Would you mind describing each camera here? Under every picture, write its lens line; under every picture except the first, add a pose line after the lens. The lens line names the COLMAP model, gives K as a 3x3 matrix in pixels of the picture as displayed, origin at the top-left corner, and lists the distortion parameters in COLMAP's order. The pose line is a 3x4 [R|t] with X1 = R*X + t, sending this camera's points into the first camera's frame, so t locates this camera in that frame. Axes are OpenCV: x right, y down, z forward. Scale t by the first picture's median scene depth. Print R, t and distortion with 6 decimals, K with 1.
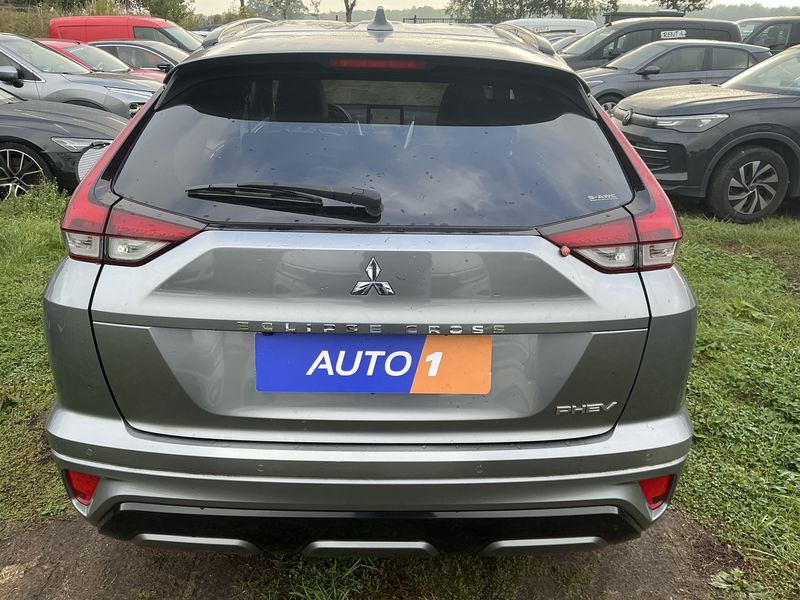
lens RADIAL K [[669.6, 0, 398.4], [0, 669.6, 294.4], [0, 0, 1]] dist [0.047995, -0.102616]
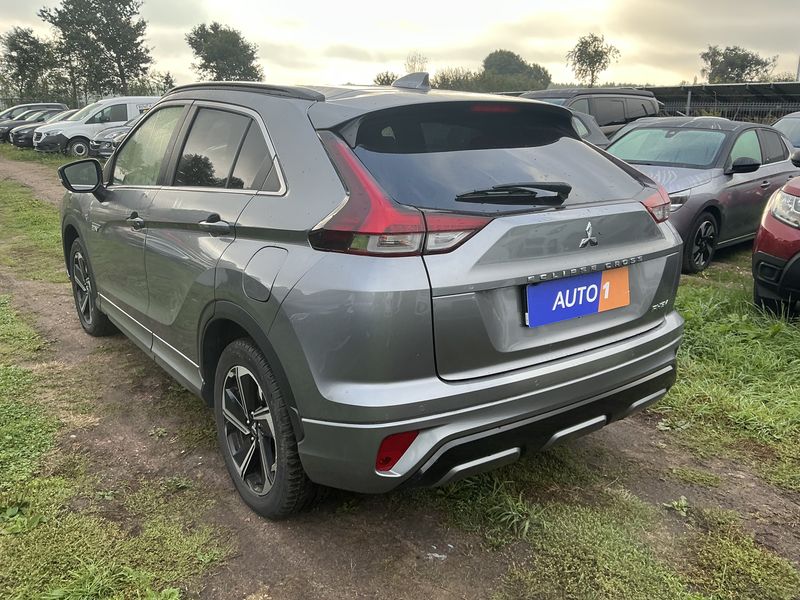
lens RADIAL K [[667.4, 0, 394.1], [0, 667.4, 299.5], [0, 0, 1]] dist [0.075544, -0.149235]
pose [[0.811148, -0.160774, 0.562308, -1.239905], [0.216345, 0.975756, -0.033100, 0.070211], [-0.543354, 0.148501, 0.826265, -0.025424]]
